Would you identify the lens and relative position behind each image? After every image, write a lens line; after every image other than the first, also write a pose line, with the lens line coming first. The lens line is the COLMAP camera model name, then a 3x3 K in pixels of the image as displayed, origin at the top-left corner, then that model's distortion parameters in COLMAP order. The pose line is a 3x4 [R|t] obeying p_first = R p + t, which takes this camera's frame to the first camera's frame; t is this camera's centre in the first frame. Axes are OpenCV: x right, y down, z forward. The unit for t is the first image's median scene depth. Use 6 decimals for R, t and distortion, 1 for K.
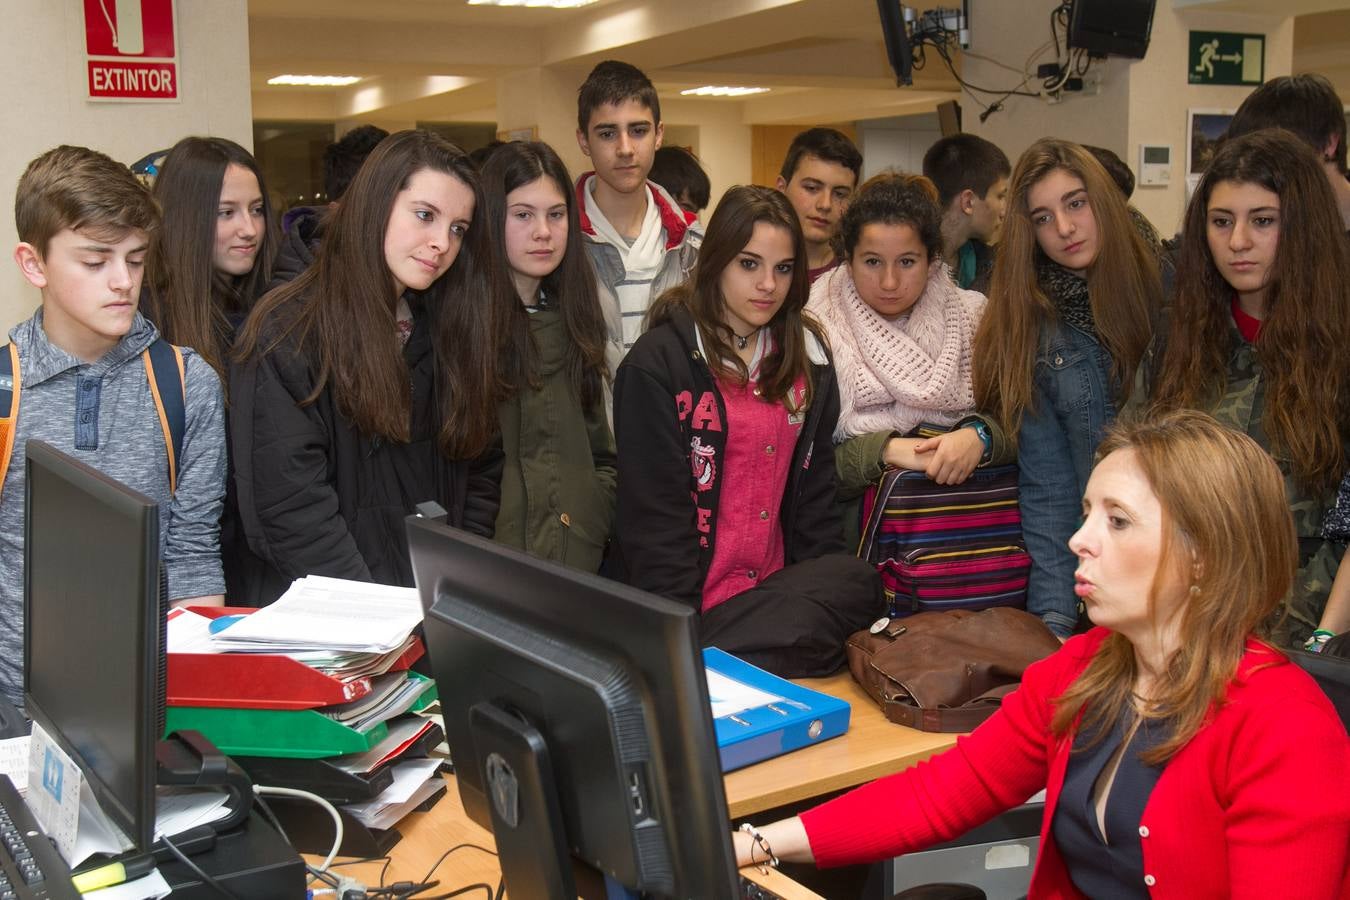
lens RADIAL K [[1965.2, 0, 676.4], [0, 1965.2, 448.6], [0, 0, 1]] dist [0.011885, 0.000000]
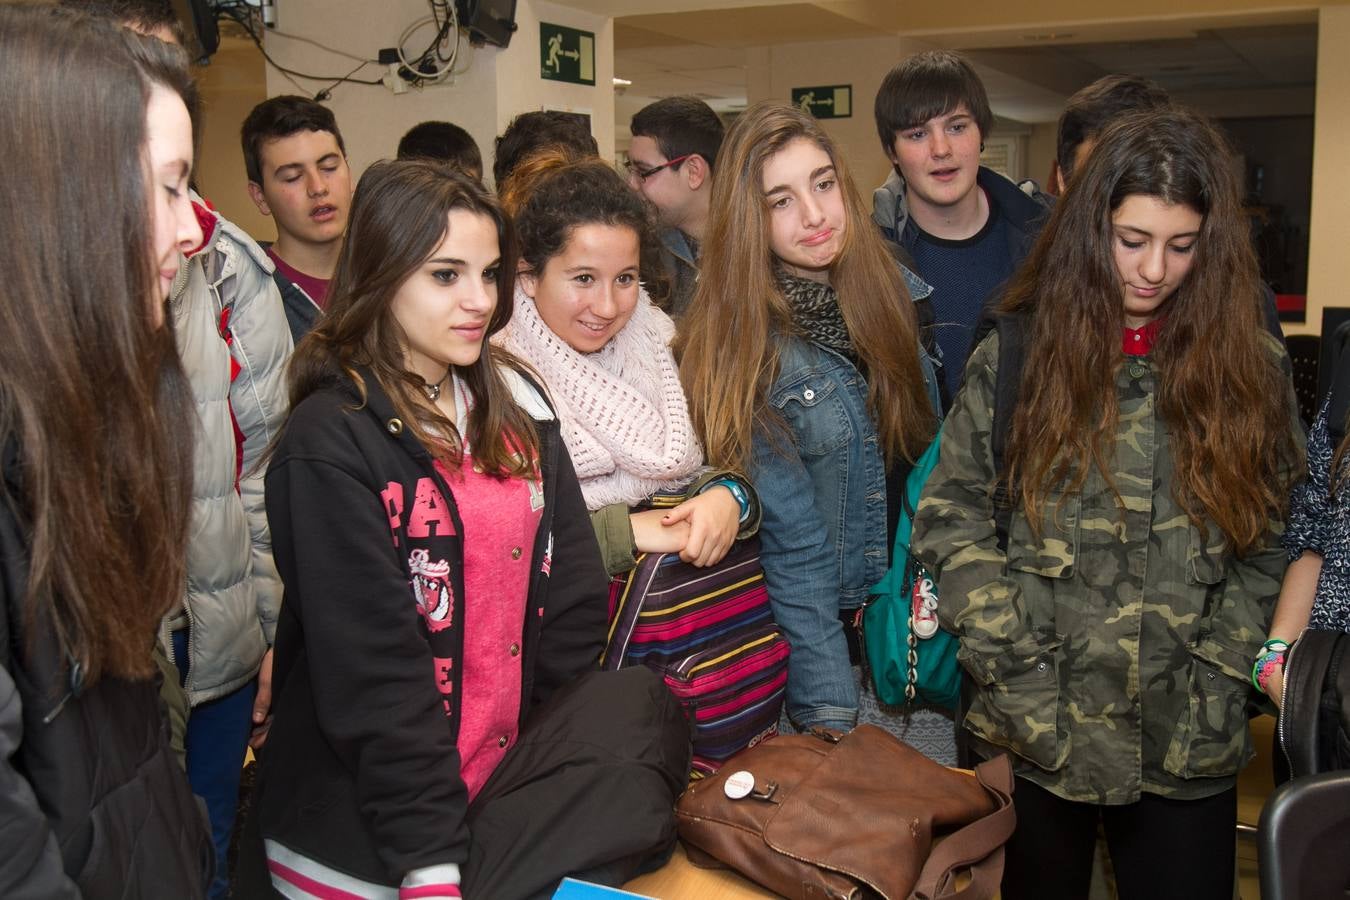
lens RADIAL K [[1458.2, 0, 678.6], [0, 1458.2, 453.1], [0, 0, 1]] dist [-0.020494, 0.000000]
pose [[0.759741, -0.105335, 0.641638, -0.224602], [0.084729, 0.994415, 0.062924, -0.059401], [-0.644682, 0.006559, 0.764422, 0.575955]]
